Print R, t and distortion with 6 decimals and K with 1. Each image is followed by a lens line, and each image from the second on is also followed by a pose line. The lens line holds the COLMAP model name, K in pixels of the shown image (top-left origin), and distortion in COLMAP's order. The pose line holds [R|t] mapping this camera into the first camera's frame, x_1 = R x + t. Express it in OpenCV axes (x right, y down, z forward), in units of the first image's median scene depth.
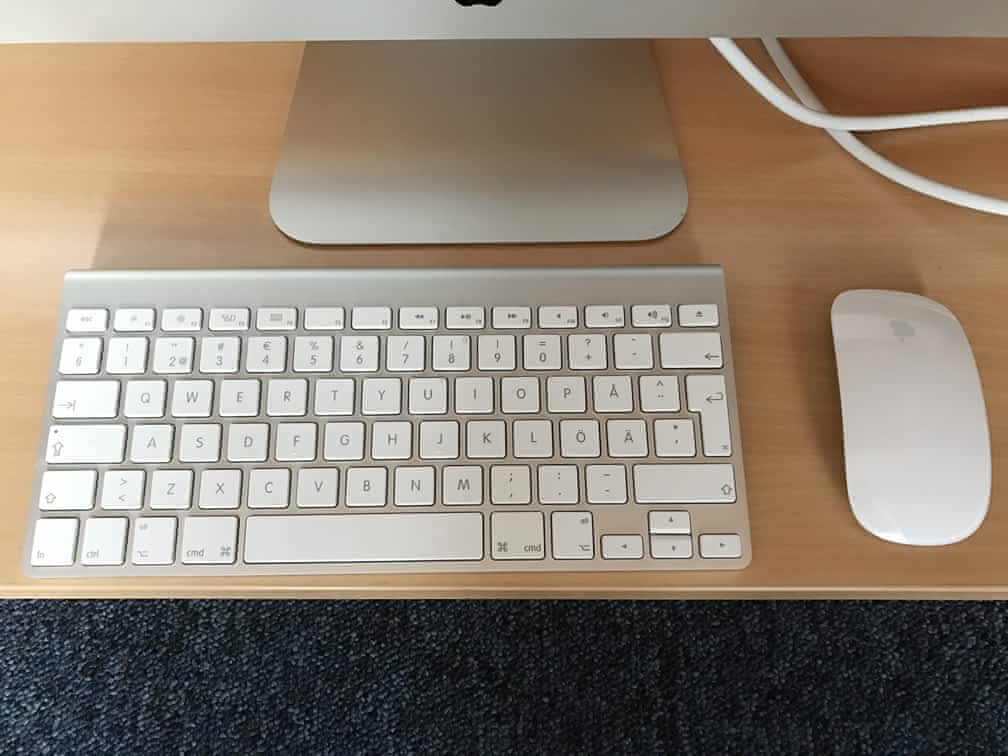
lens RADIAL K [[847.6, 0, 507.3], [0, 847.6, 375.6], [0, 0, 1]] dist [0.010464, -0.021973]
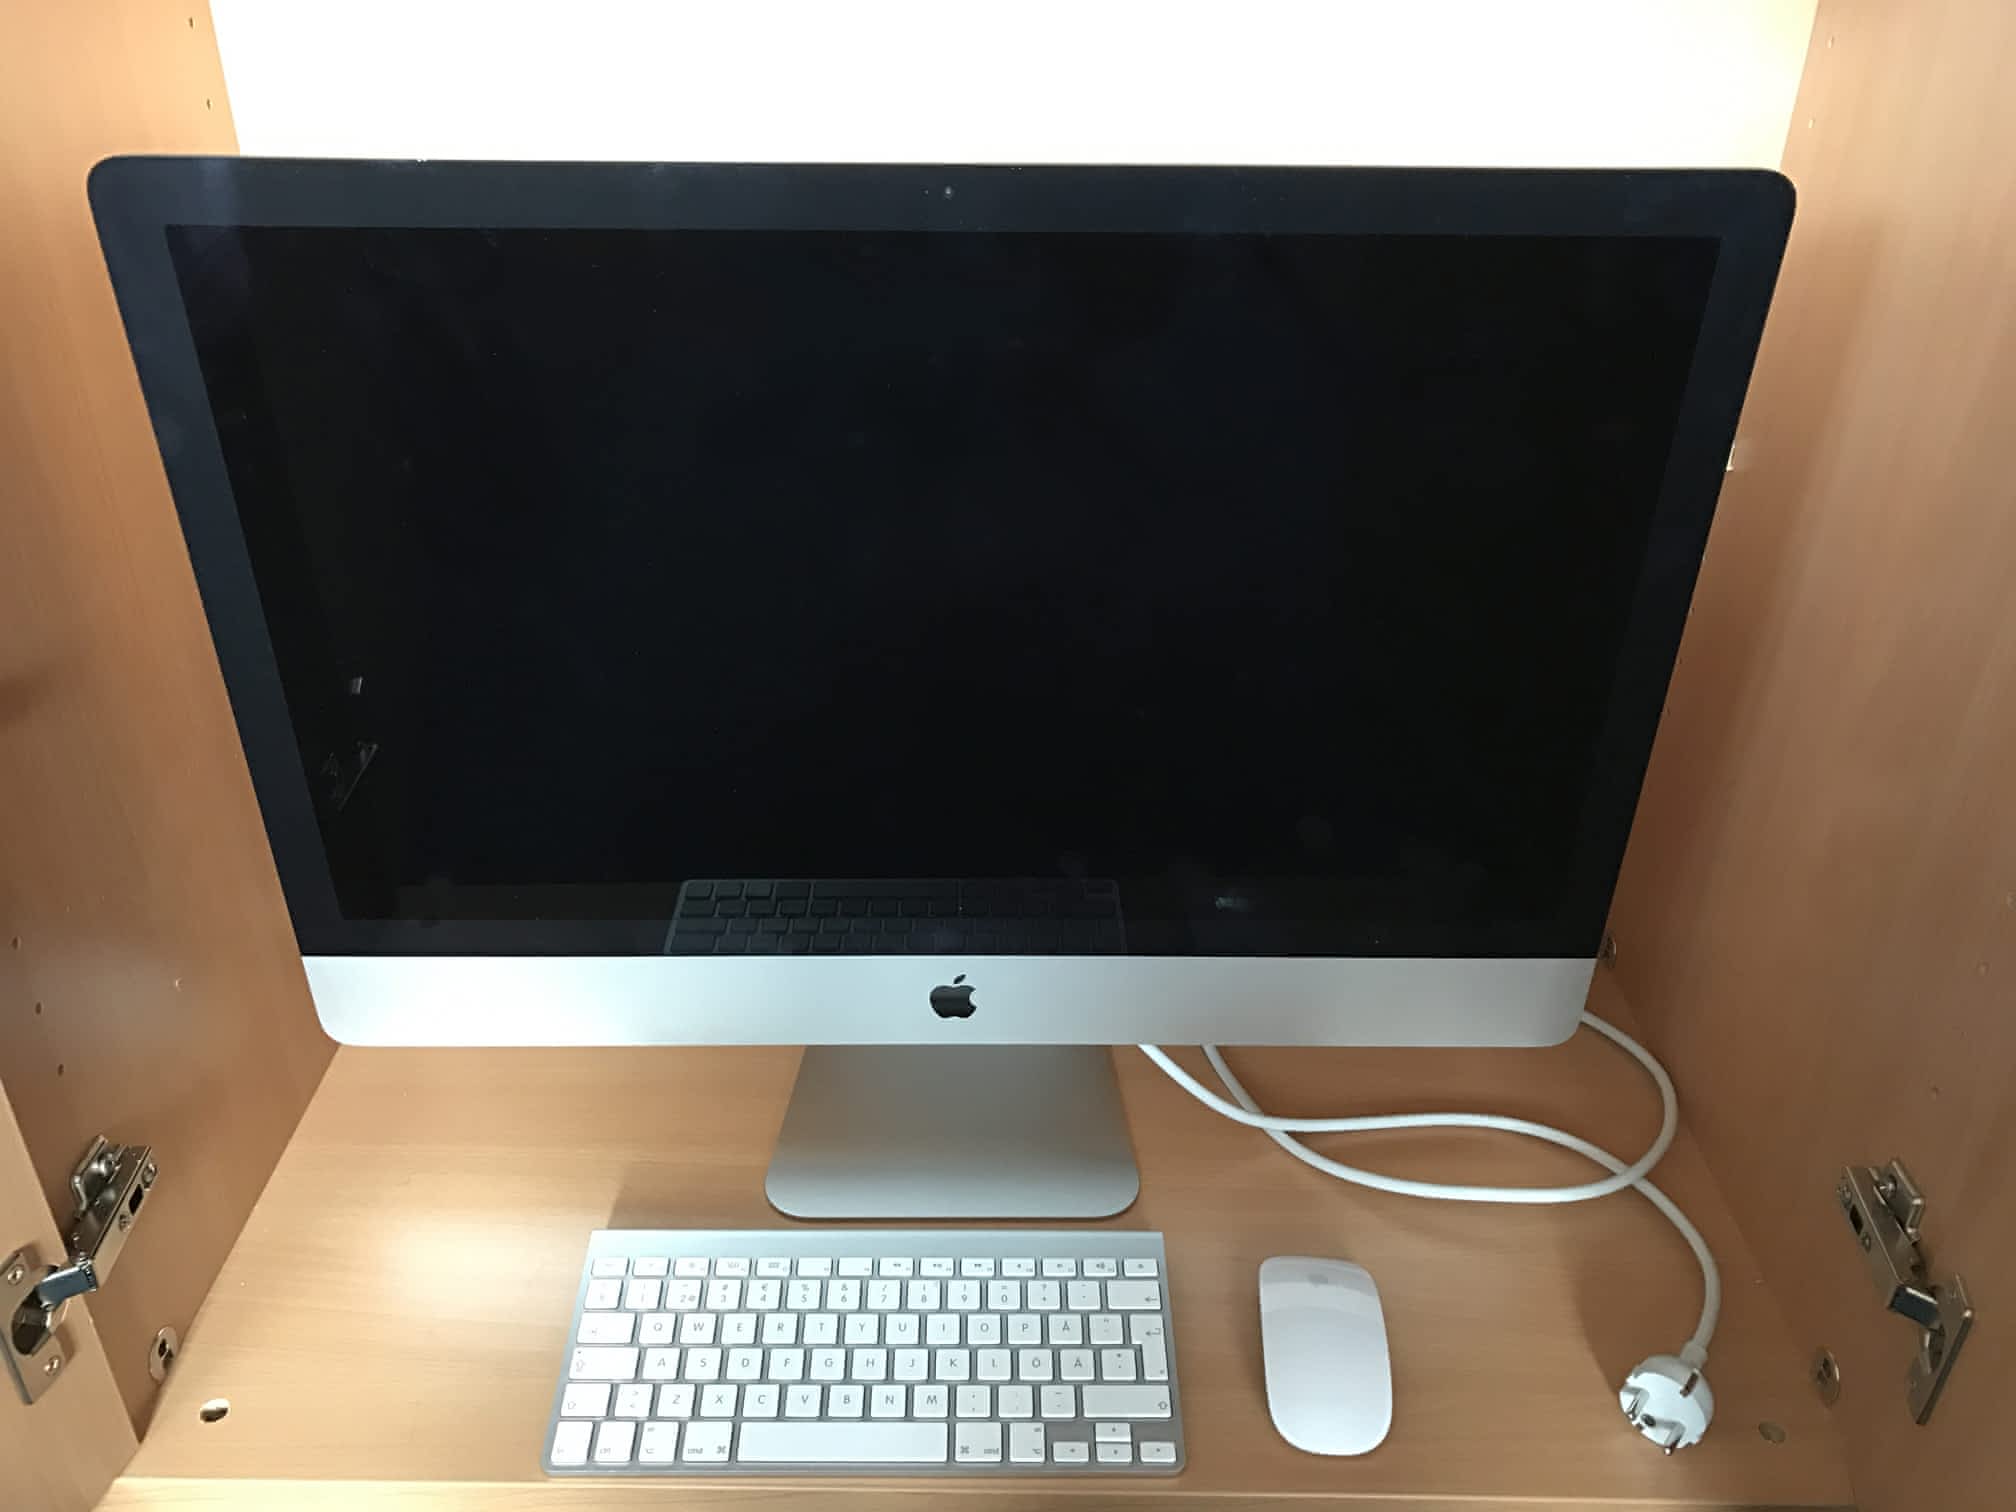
lens RADIAL K [[1695.1, 0, 1009.0], [0, 1695.1, 754.7], [0, 0, 1]] dist [0.010464, -0.021973]
pose [[0.999980, 0.005190, -0.003725, 0.054431], [-0.006388, 0.816266, -0.577641, 0.717535], [0.000042, 0.577653, 0.816283, -1.325559]]
